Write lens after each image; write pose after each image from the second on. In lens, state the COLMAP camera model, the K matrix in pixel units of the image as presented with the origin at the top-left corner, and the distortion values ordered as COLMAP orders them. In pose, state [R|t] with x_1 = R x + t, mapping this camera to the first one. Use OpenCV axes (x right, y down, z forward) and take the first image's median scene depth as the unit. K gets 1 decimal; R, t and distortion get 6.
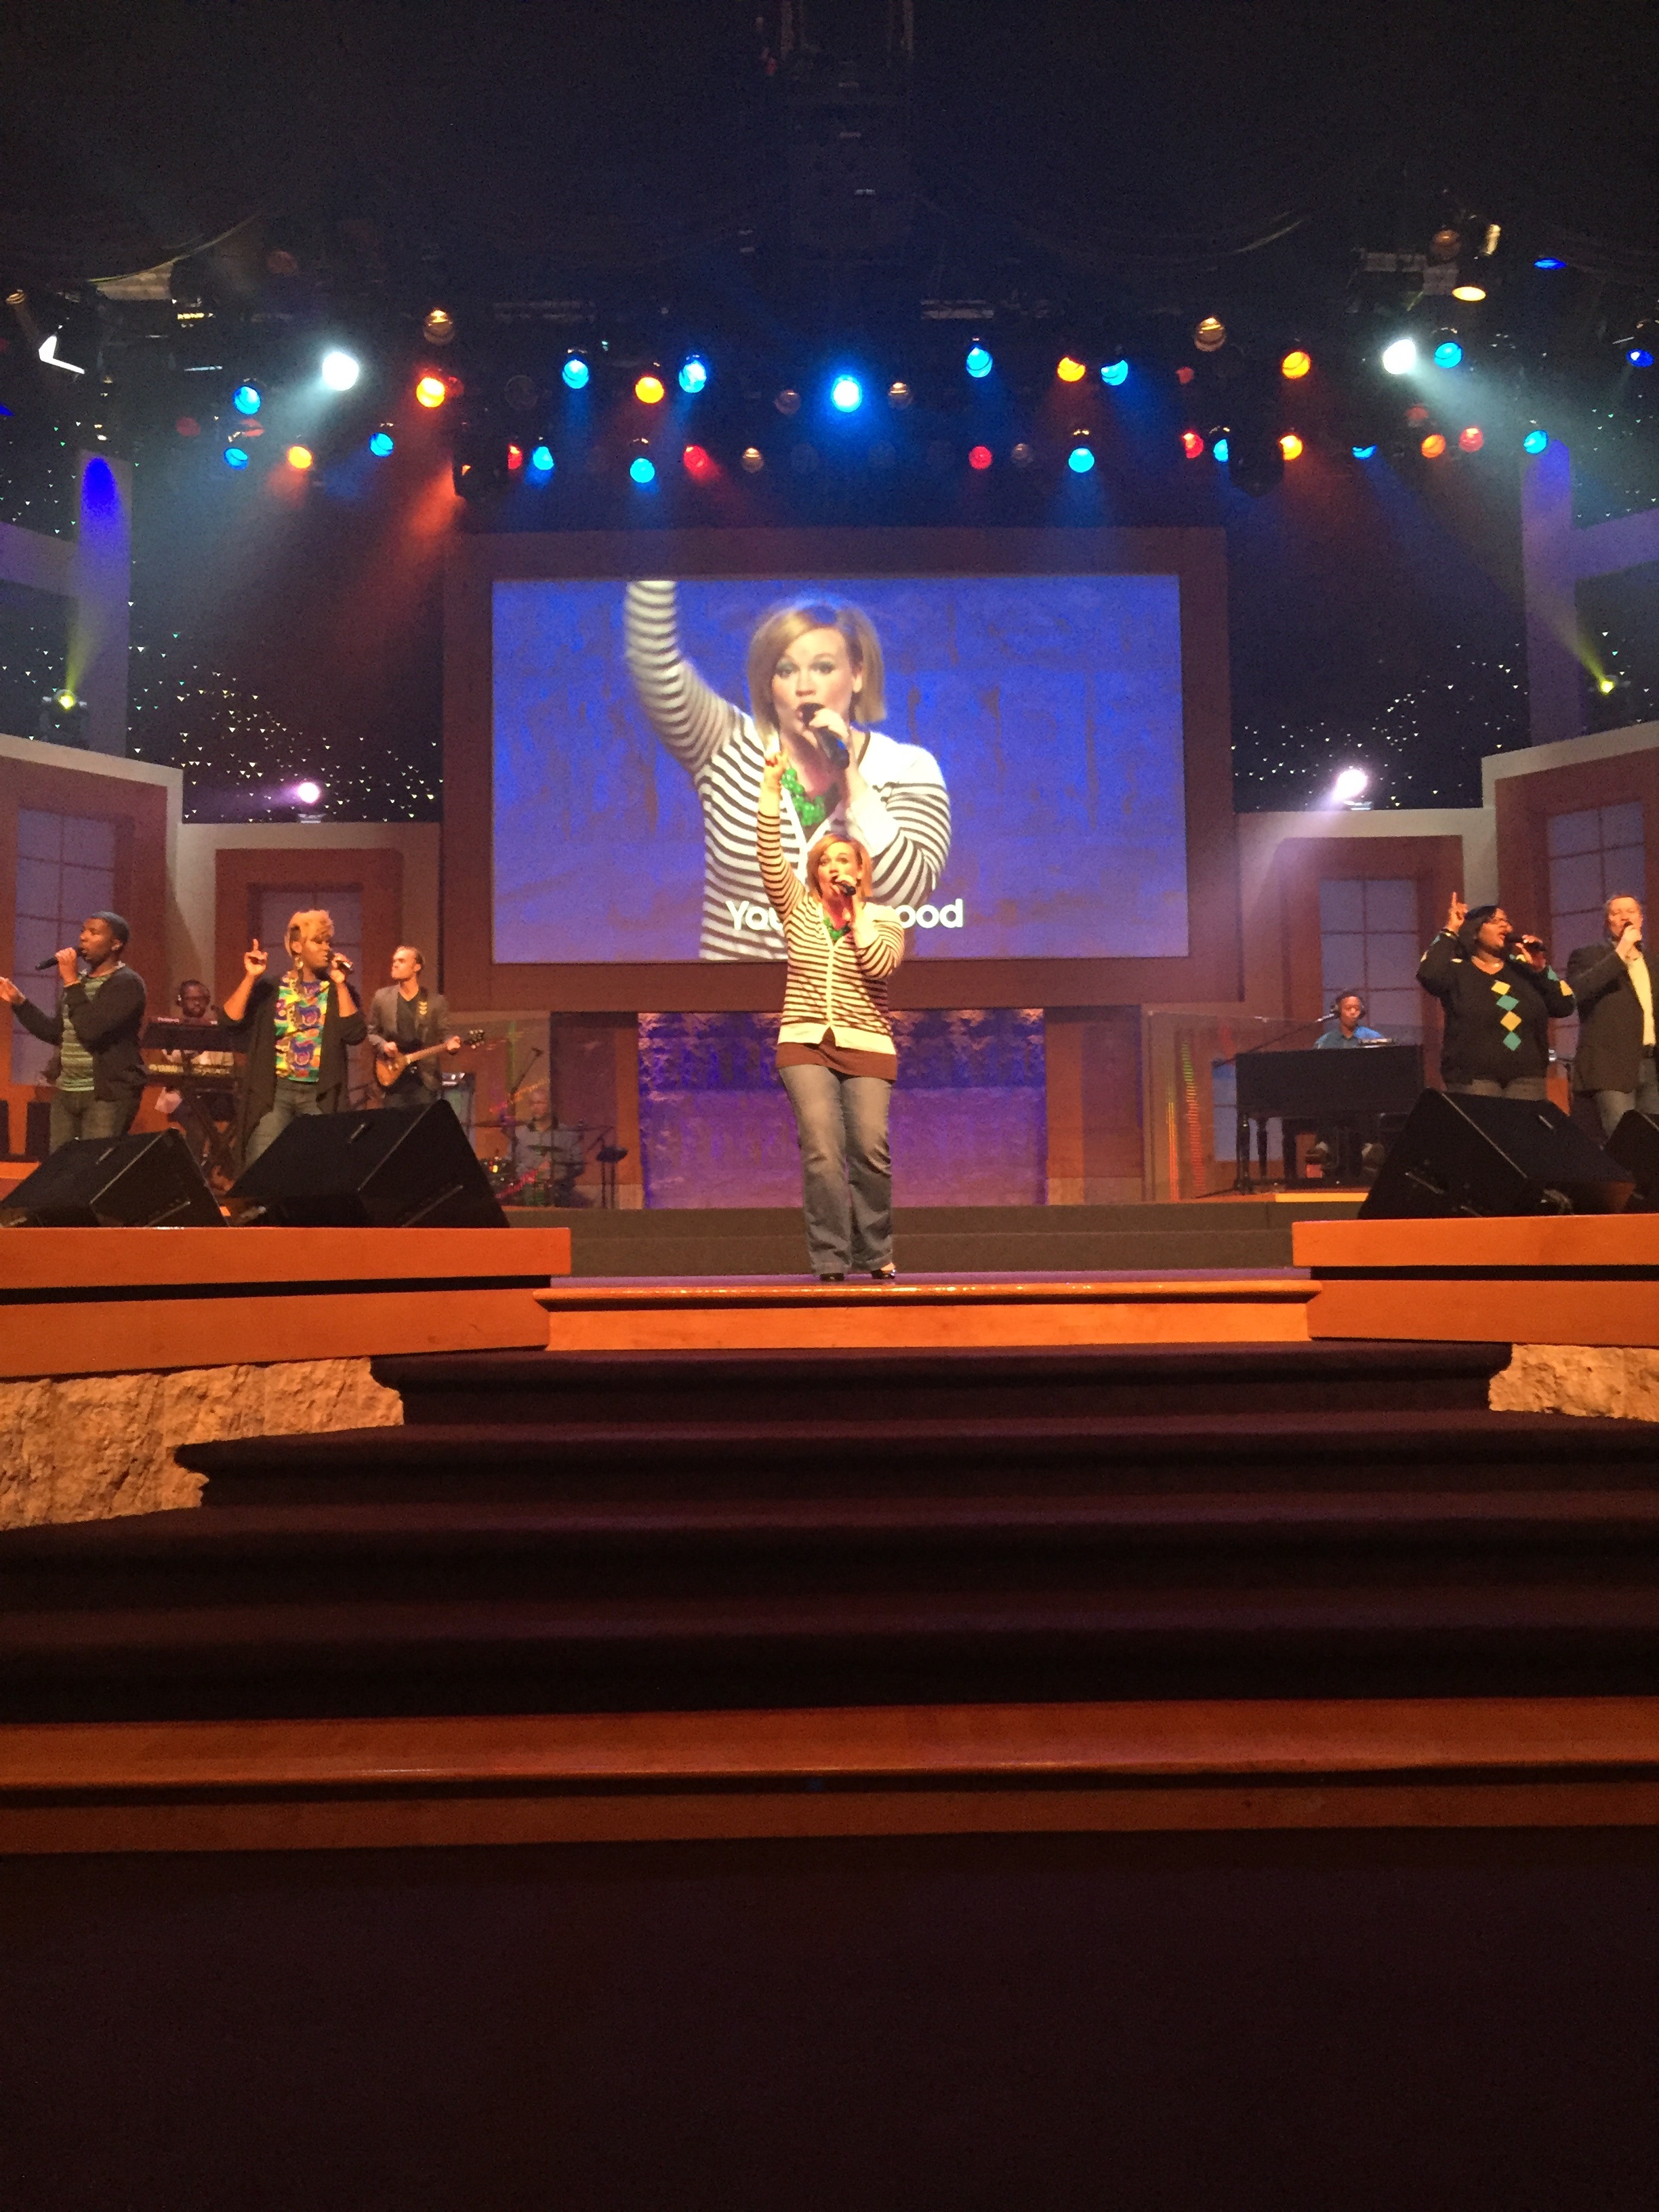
lens RADIAL K [[1918.7, 0, 825.7], [0, 1918.7, 1108.7], [0, 0, 1]] dist [0.083965, -0.116172]
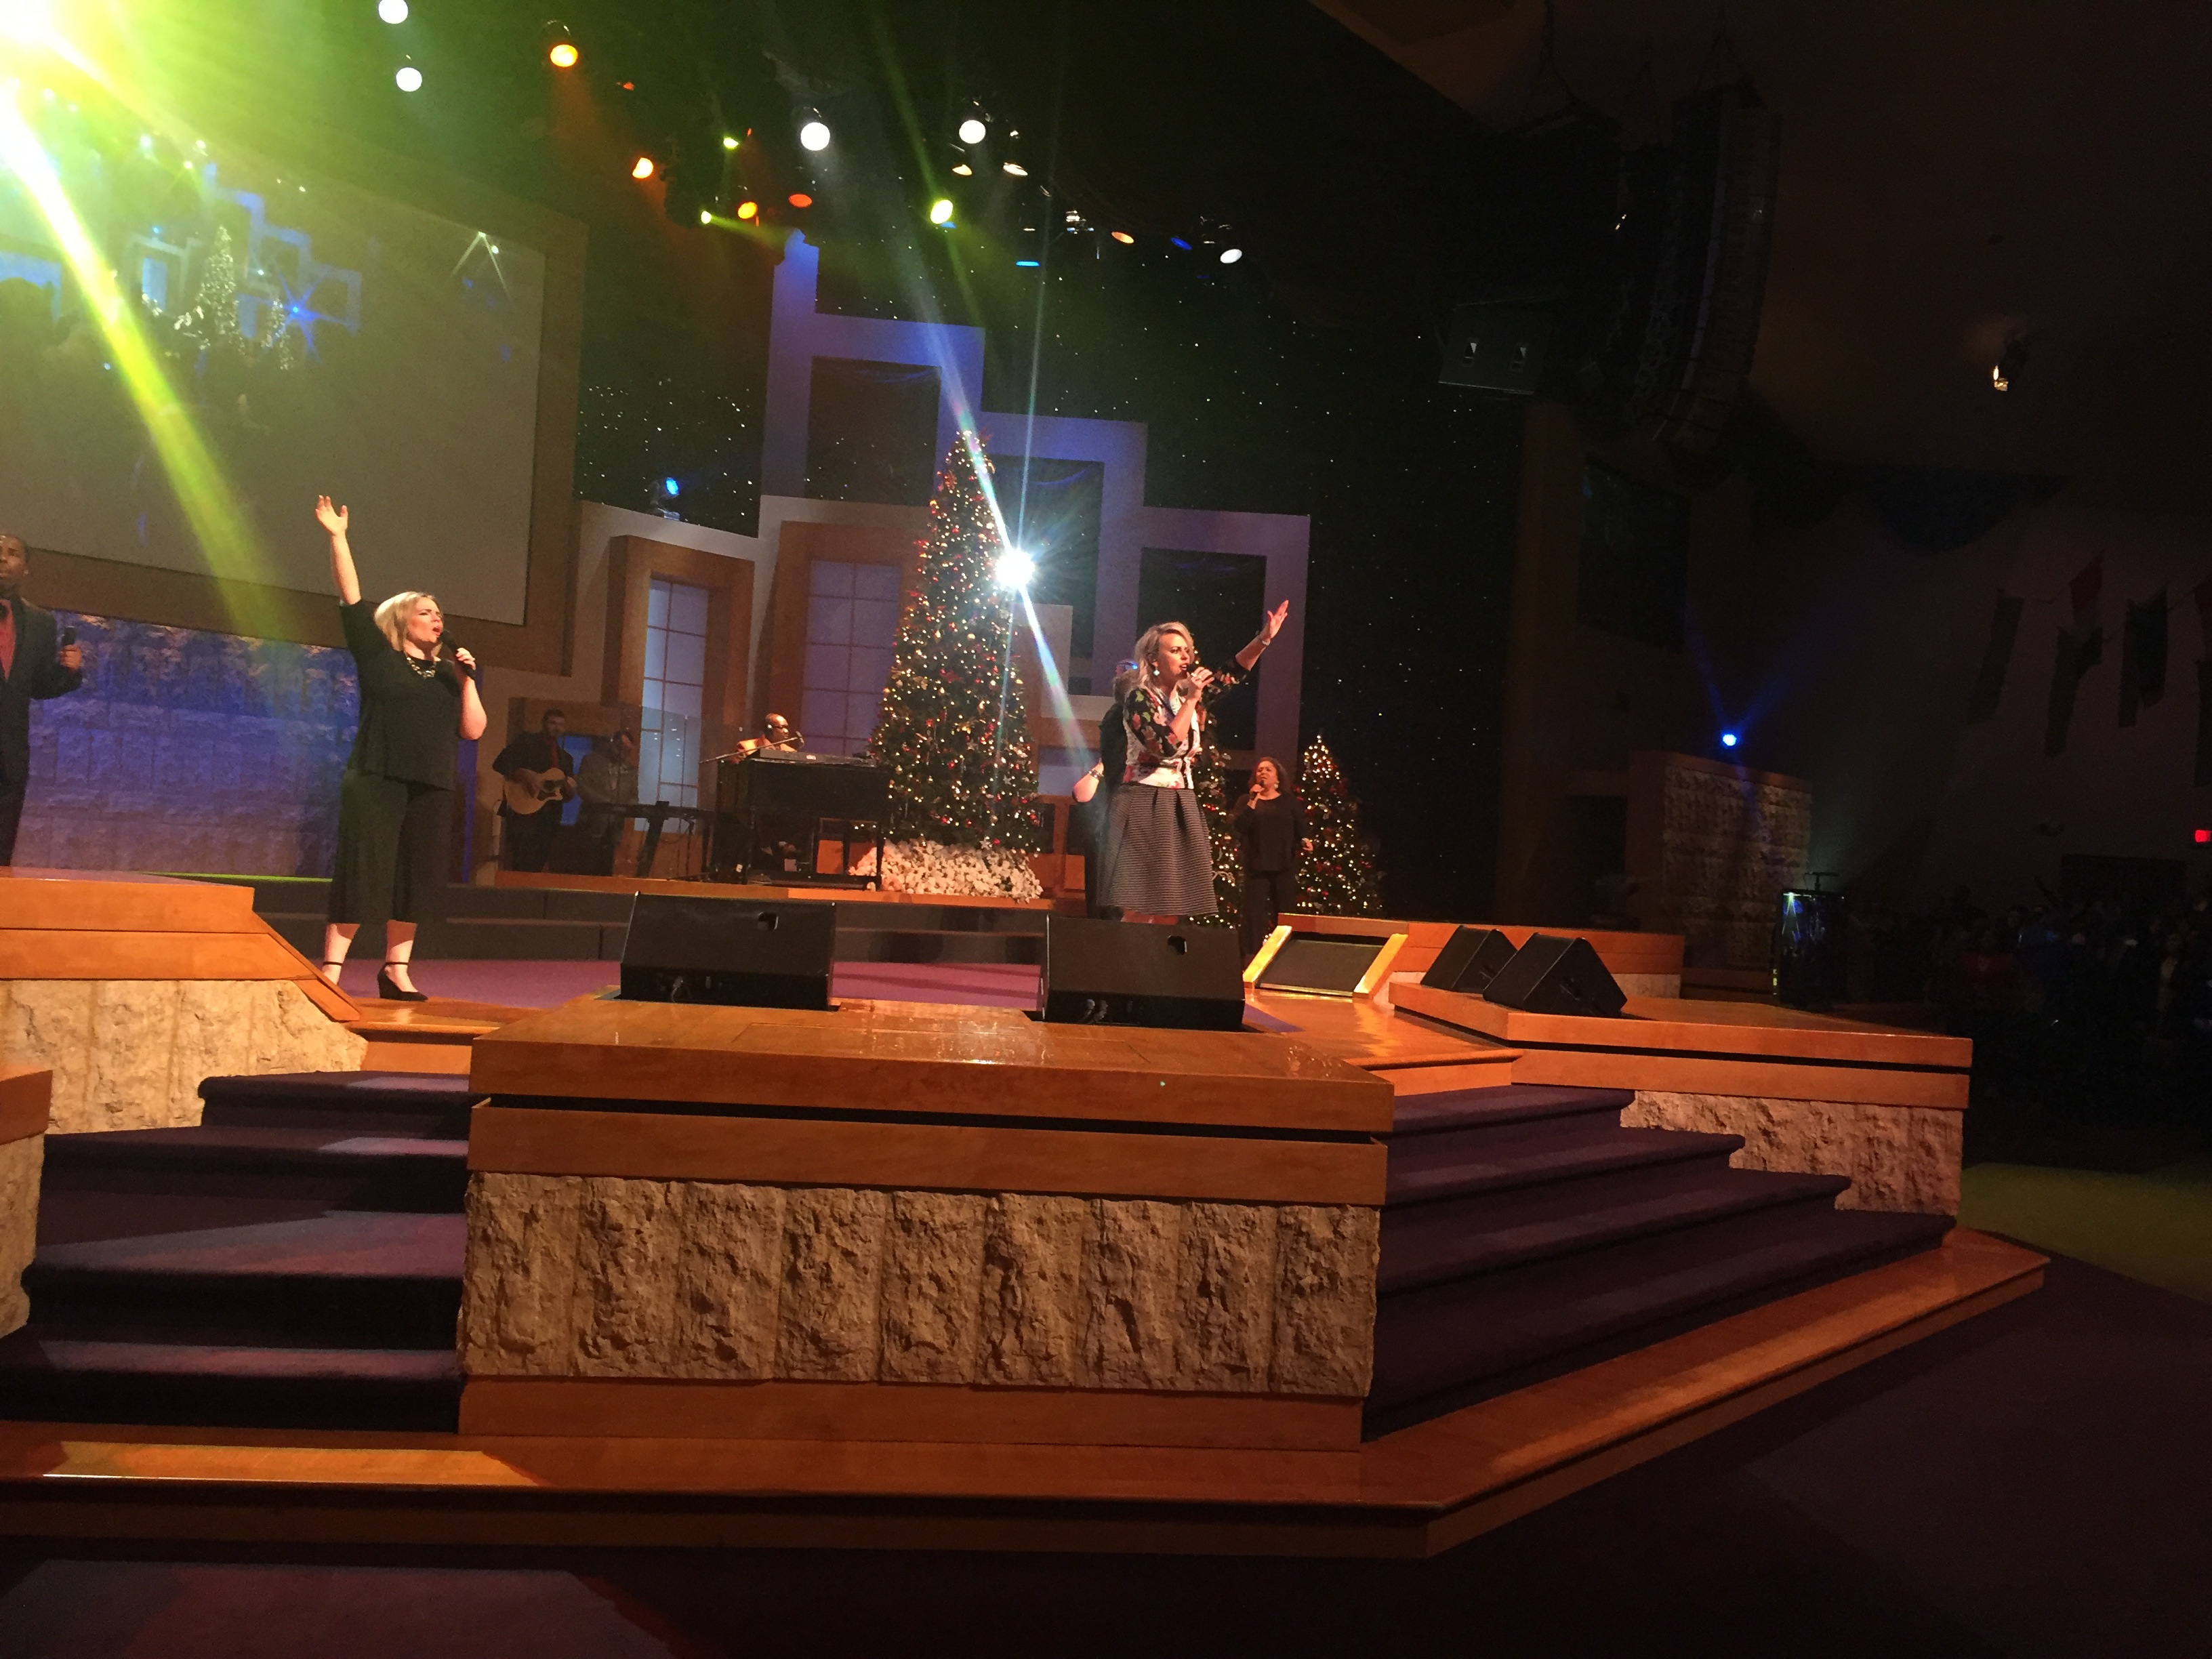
lens RADIAL K [[1918.7, 0, 1119.1], [0, 1918.7, 810.2], [0, 0, 1]] dist [0.083965, -0.116172]
pose [[0.647235, 0.079817, 0.758100, -0.446528], [-0.126176, 0.992002, 0.003280, -0.027389], [-0.751775, -0.097777, 0.652130, 0.071862]]
